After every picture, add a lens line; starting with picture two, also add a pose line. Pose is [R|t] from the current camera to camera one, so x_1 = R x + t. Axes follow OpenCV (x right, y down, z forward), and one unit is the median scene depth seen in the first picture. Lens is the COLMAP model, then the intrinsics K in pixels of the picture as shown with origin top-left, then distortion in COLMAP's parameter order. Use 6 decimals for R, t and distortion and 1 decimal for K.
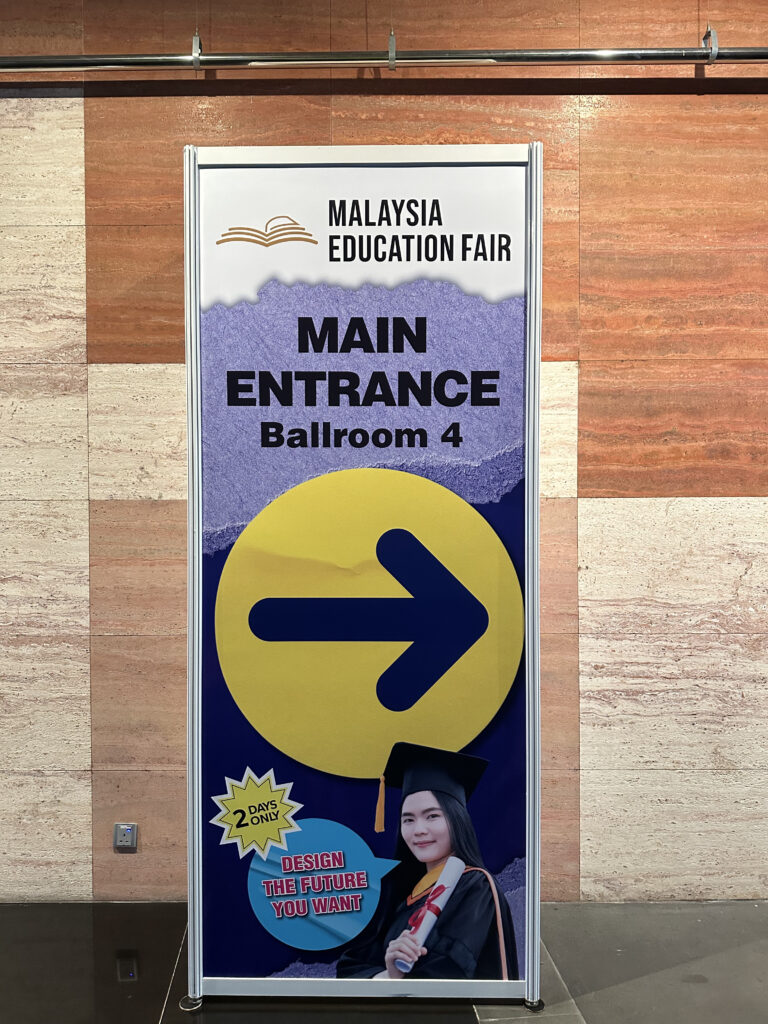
lens RADIAL K [[727.2, 0, 383.6], [0, 727.2, 515.7], [0, 0, 1]] dist [0.086567, -0.008924]
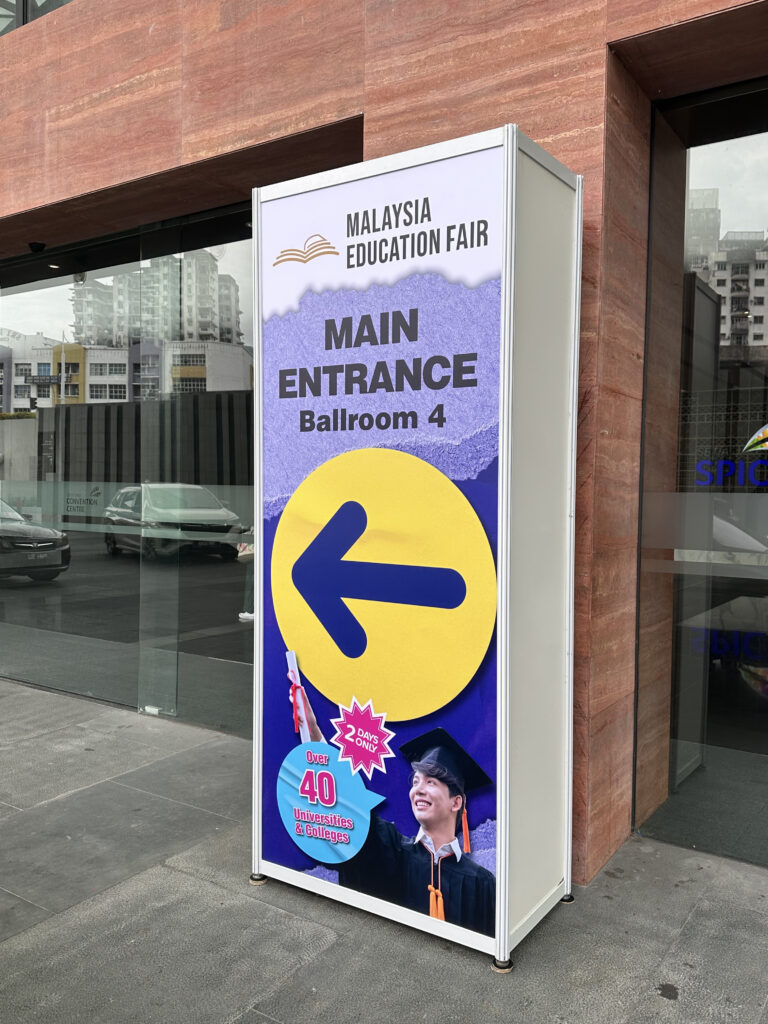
lens RADIAL K [[841.0, 0, 385.5], [0, 841.0, 508.5], [0, 0, 1]] dist [0.163376, 0.009426]
pose [[0.835504, 0.025347, -0.548899, 0.717582], [-0.021434, 0.999679, 0.013537, 0.010519], [0.549066, 0.000455, 0.835779, -0.082510]]
